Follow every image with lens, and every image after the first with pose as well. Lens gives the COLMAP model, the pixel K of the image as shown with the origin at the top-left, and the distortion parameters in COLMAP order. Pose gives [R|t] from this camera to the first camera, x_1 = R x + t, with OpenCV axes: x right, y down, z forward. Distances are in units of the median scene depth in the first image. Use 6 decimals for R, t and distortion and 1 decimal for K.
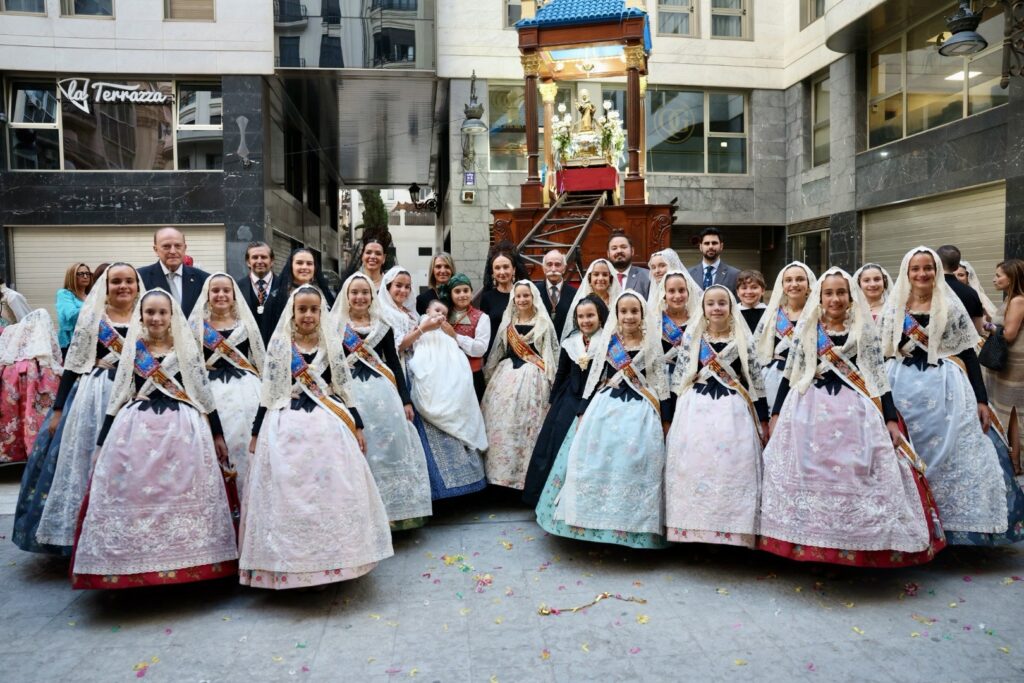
lens RADIAL K [[719.0, 0, 516.1], [0, 719.0, 345.7], [0, 0, 1]] dist [-0.041957, 0.042667]
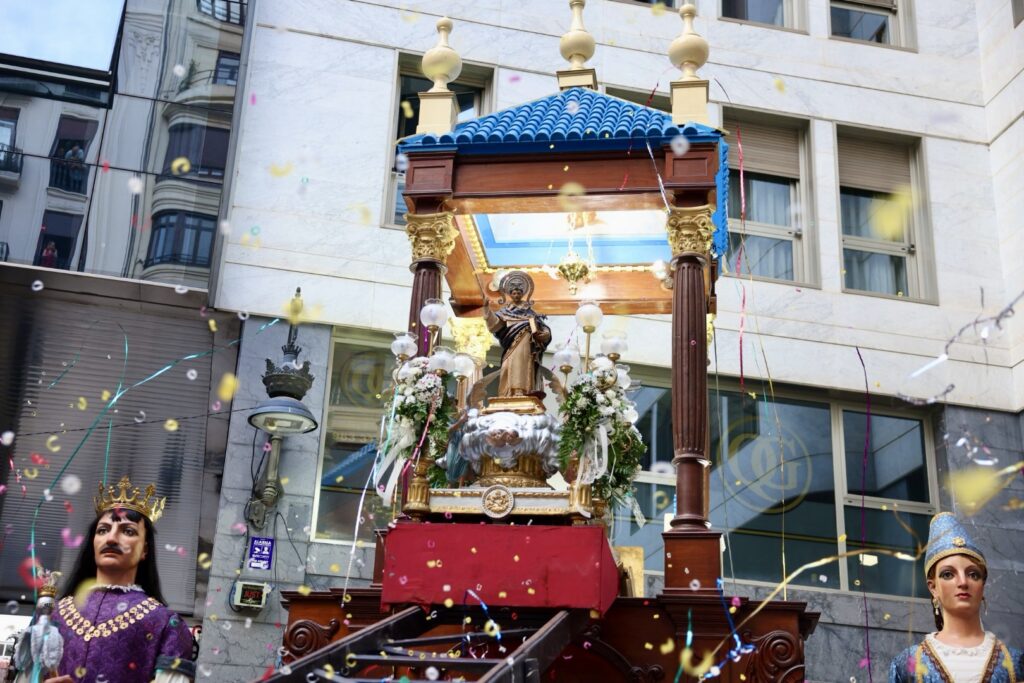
lens RADIAL K [[1394.0, 0, 512.9], [0, 1394.0, 336.0], [0, 0, 1]] dist [0.119565, 0.000000]
pose [[0.994578, 0.087037, 0.056912, 0.019438], [-0.052703, 0.893648, -0.445664, -0.002080], [-0.089649, 0.440248, 0.893389, 0.245354]]
